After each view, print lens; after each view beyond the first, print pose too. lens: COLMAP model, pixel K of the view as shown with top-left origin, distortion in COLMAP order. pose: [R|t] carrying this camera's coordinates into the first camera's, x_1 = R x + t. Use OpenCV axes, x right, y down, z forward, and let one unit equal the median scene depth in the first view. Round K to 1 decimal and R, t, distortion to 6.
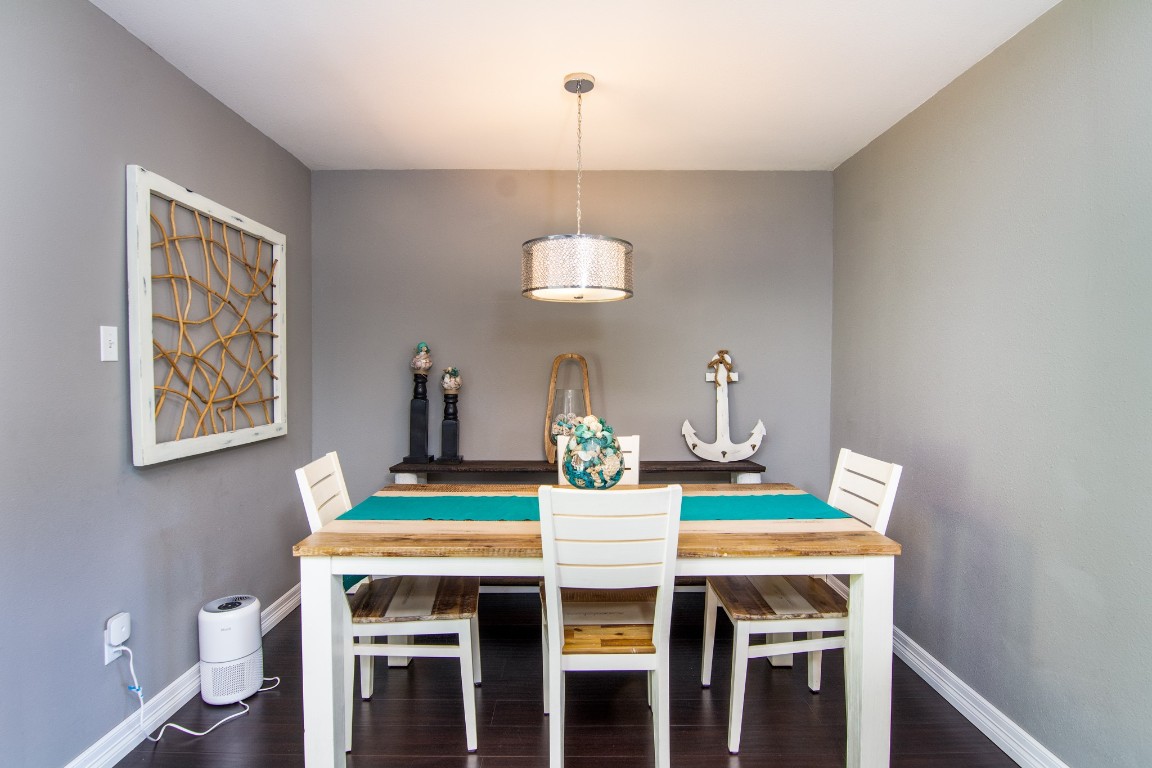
lens RADIAL K [[568.1, 0, 571.0], [0, 568.1, 379.1], [0, 0, 1]] dist [-0.012133, -0.002332]
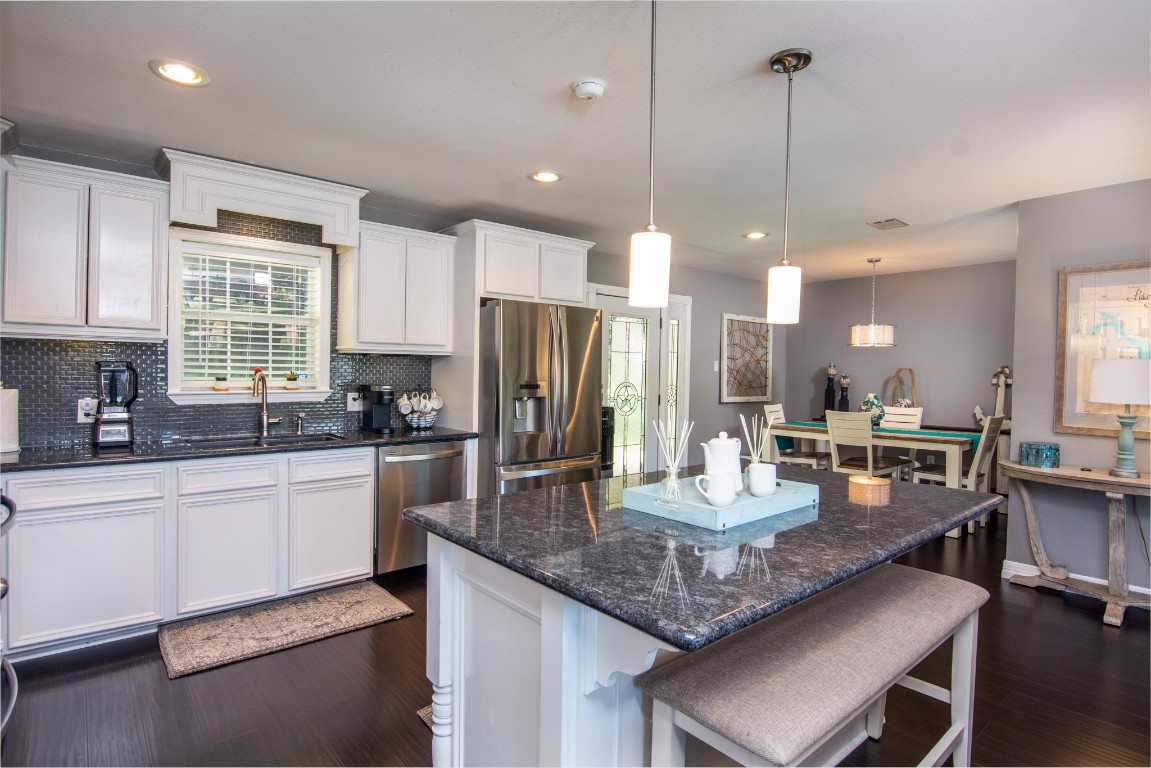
lens RADIAL K [[583.6, 0, 578.9], [0, 583.6, 380.5], [0, 0, 1]] dist [0.005732, 0.000094]
pose [[0.653106, 0.018048, -0.757052, 0.858969], [-0.025588, 0.999671, 0.001756, 0.026229], [0.756834, 0.018225, 0.653353, -1.269900]]
